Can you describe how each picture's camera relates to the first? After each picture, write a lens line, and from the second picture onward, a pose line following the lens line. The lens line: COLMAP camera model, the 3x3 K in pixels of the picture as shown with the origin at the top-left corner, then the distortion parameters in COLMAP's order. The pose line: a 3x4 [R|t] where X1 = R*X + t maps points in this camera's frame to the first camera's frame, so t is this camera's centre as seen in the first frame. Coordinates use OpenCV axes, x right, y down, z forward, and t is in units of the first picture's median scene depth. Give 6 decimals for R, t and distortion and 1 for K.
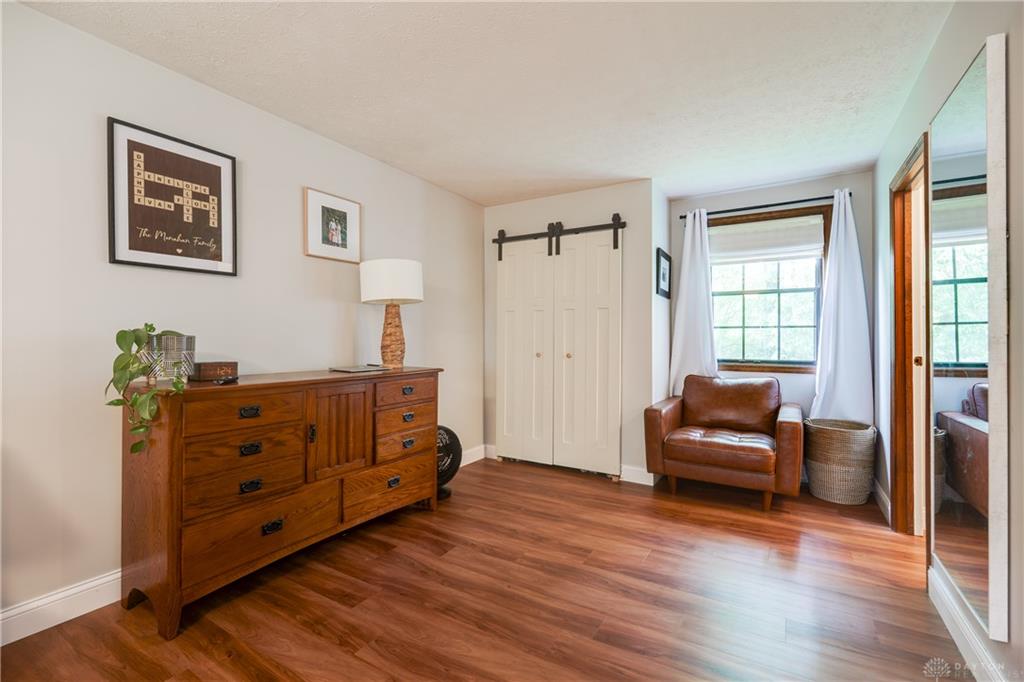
lens RADIAL K [[455.7, 0, 511.2], [0, 455.7, 340.0], [0, 0, 1]] dist [-0.000856, 0.000387]
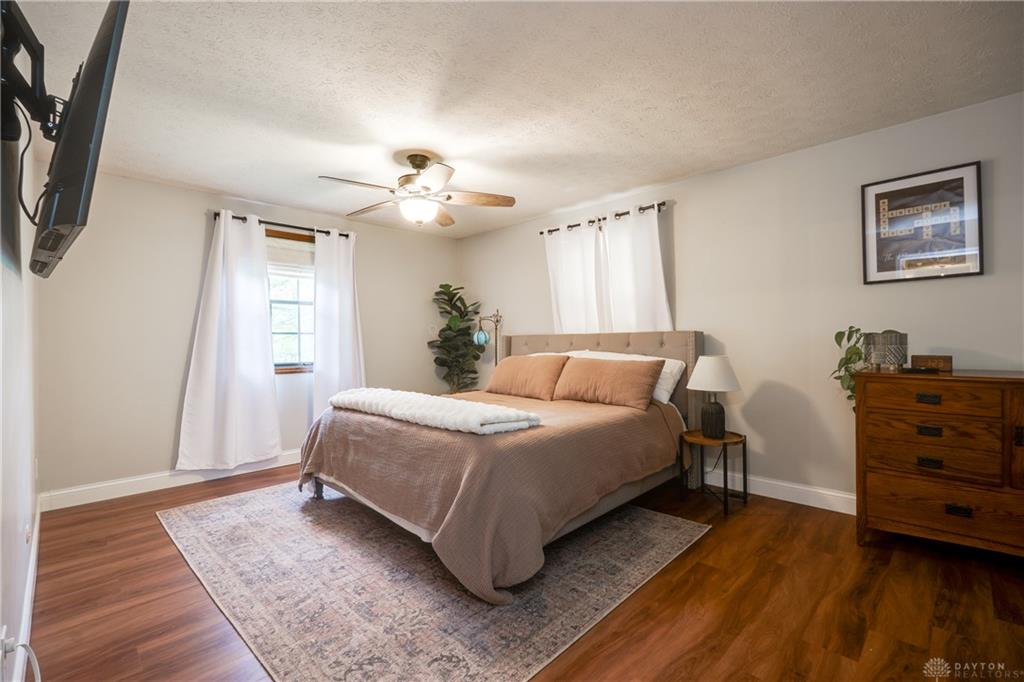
lens RADIAL K [[455.7, 0, 512.9], [0, 455.7, 337.7], [0, 0, 1]] dist [-0.000856, 0.000387]
pose [[-0.237655, -0.002578, -0.971346, 0.785602], [0.010557, 0.999931, -0.005237, -0.002349], [0.971292, -0.011499, -0.237611, 0.243332]]
